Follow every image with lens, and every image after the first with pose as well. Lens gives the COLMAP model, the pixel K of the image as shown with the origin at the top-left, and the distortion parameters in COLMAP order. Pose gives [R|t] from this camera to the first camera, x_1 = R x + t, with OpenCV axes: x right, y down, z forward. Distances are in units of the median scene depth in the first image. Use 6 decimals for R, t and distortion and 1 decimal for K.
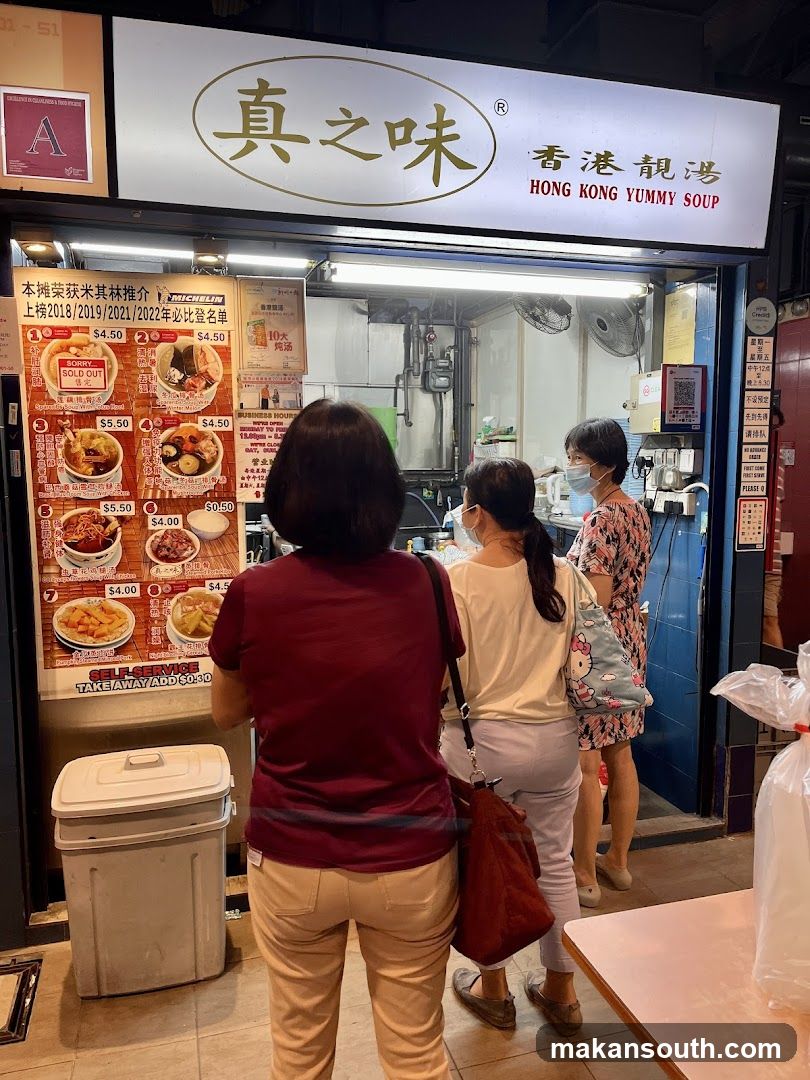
lens RADIAL K [[813.8, 0, 403.0], [0, 813.8, 546.3], [0, 0, 1]] dist [0.014844, 0.000030]
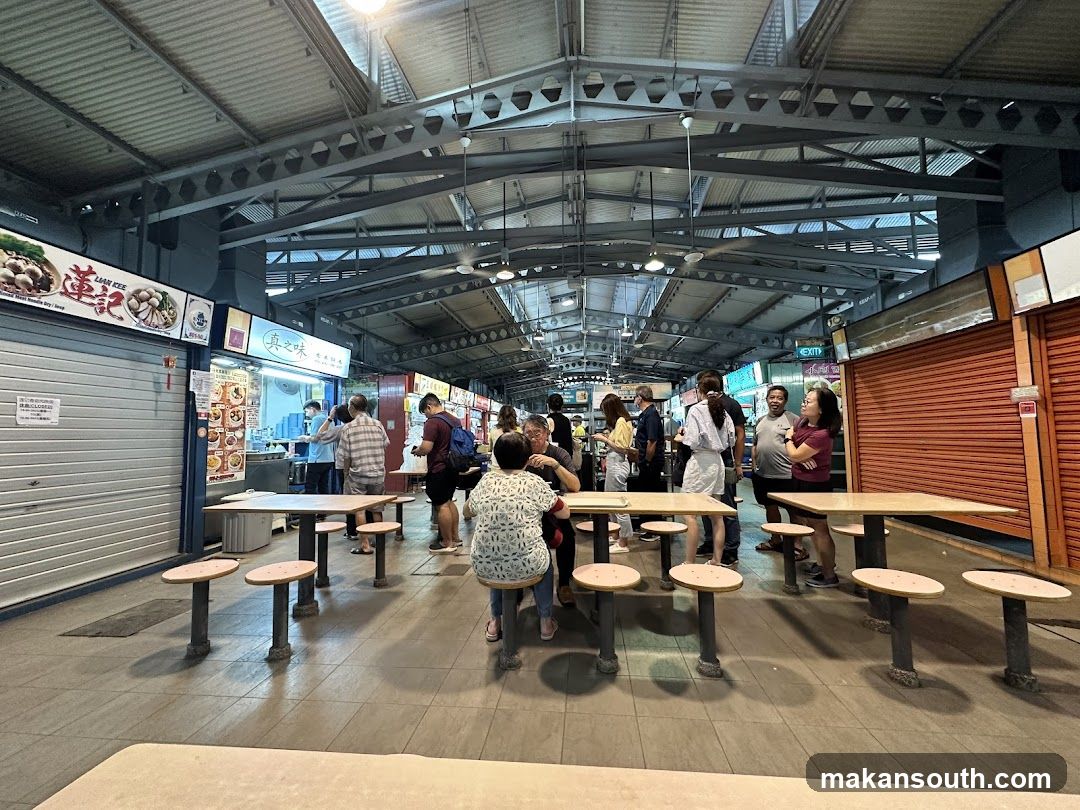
lens RADIAL K [[435.5, 0, 540.0], [0, 435.5, 405.0], [0, 0, 1]] dist [0.000532, -0.000070]
pose [[0.371392, 0.062229, 0.926388, -1.589078], [0.115520, 0.986902, -0.112606, 0.221507], [-0.921262, 0.148837, 0.359339, -0.989267]]
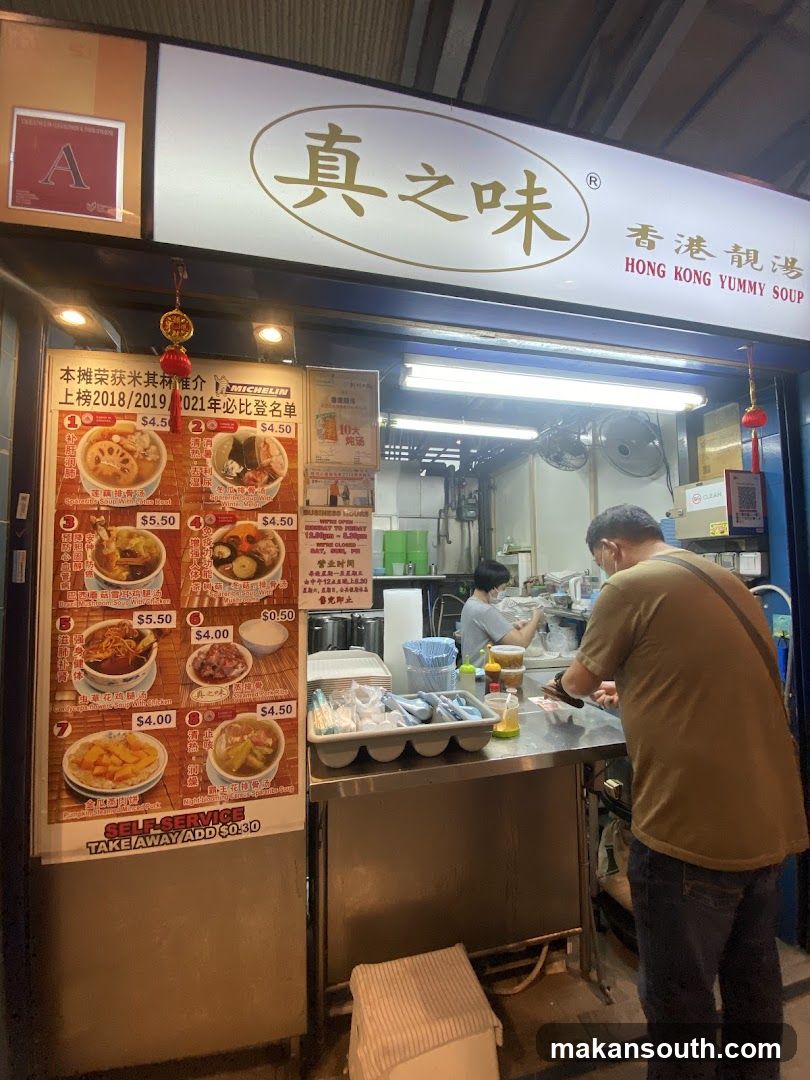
lens RADIAL K [[432.7, 0, 410.6], [0, 432.7, 538.4], [0, 0, 1]] dist [0.034734, -0.031293]
pose [[0.998997, -0.007090, -0.044223, -0.064109], [-0.000696, 0.984814, -0.173609, -0.050457], [0.044783, 0.173466, 0.983821, 0.546157]]
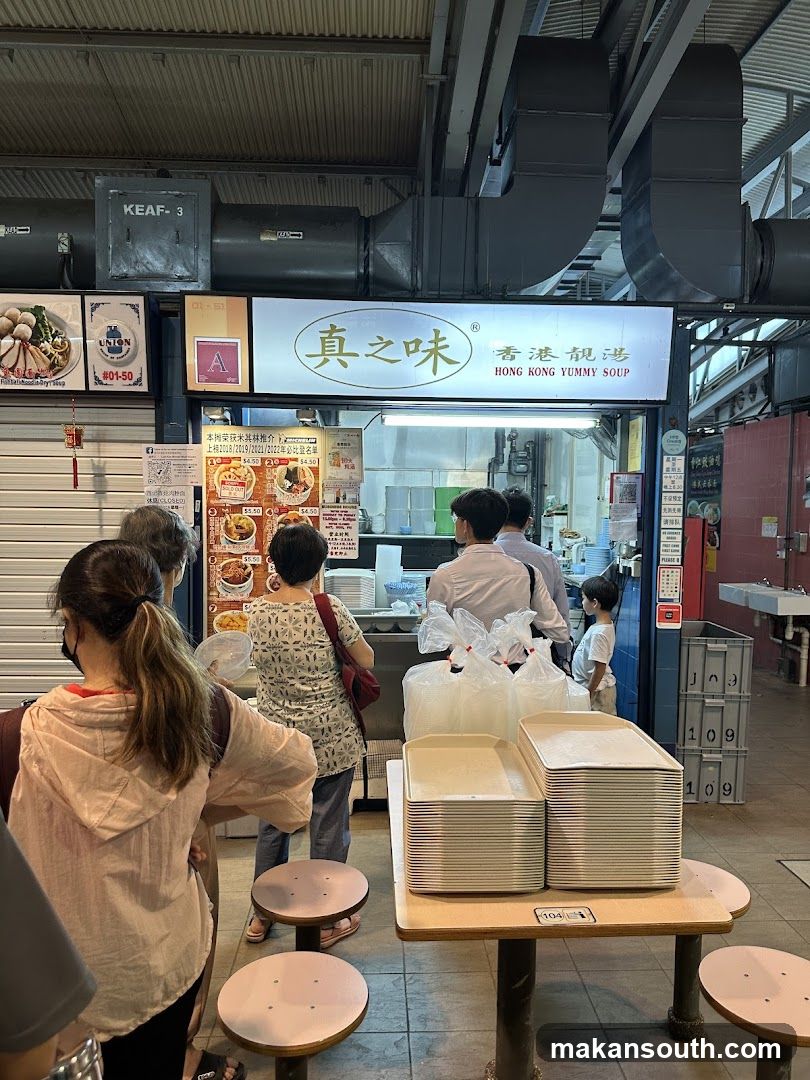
lens RADIAL K [[751.6, 0, 399.3], [0, 751.6, 546.0], [0, 0, 1]] dist [0.126174, -0.220688]
pose [[0.970766, 0.028684, -0.238310, 0.333021], [-0.043894, 0.997306, -0.058765, 0.005112], [0.235982, 0.067508, 0.969410, -0.479866]]
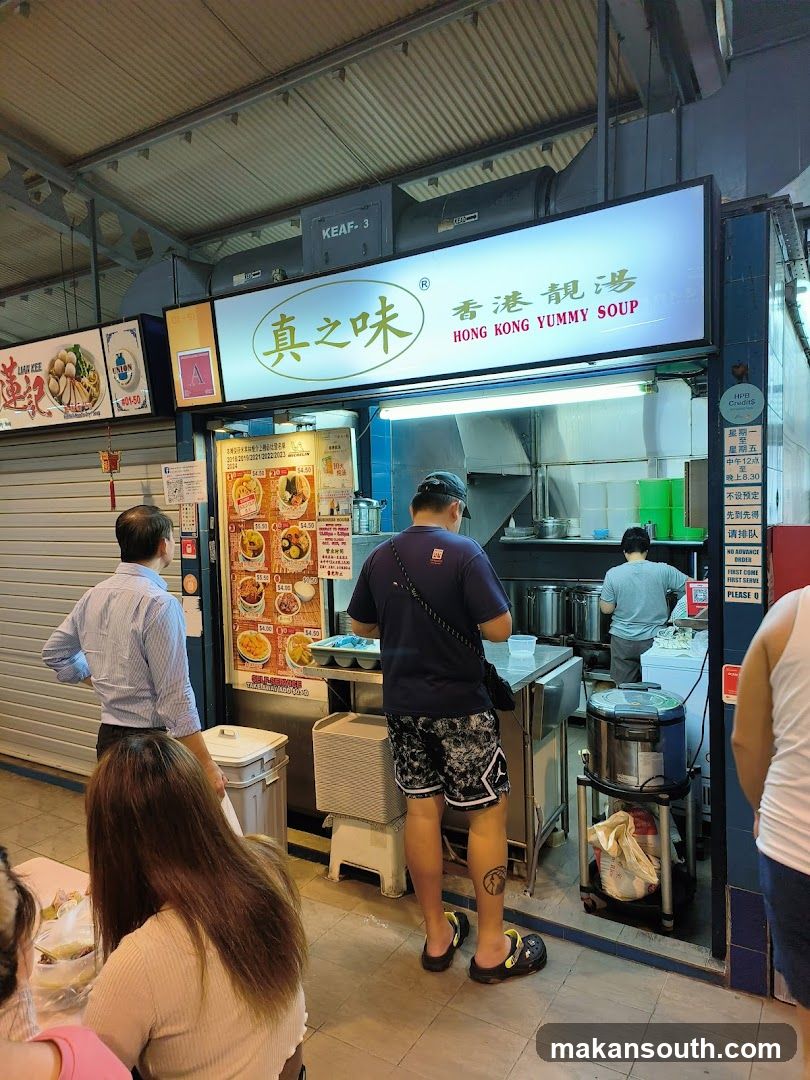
lens RADIAL K [[716.3, 0, 405.0], [0, 716.3, 540.0], [0, 0, 1]] dist [0.059517, -0.000143]
pose [[0.679536, 0.024407, -0.733236, 0.885113], [-0.060604, 0.997898, -0.022948, -0.105234], [0.731135, 0.060031, 0.679587, 0.224786]]
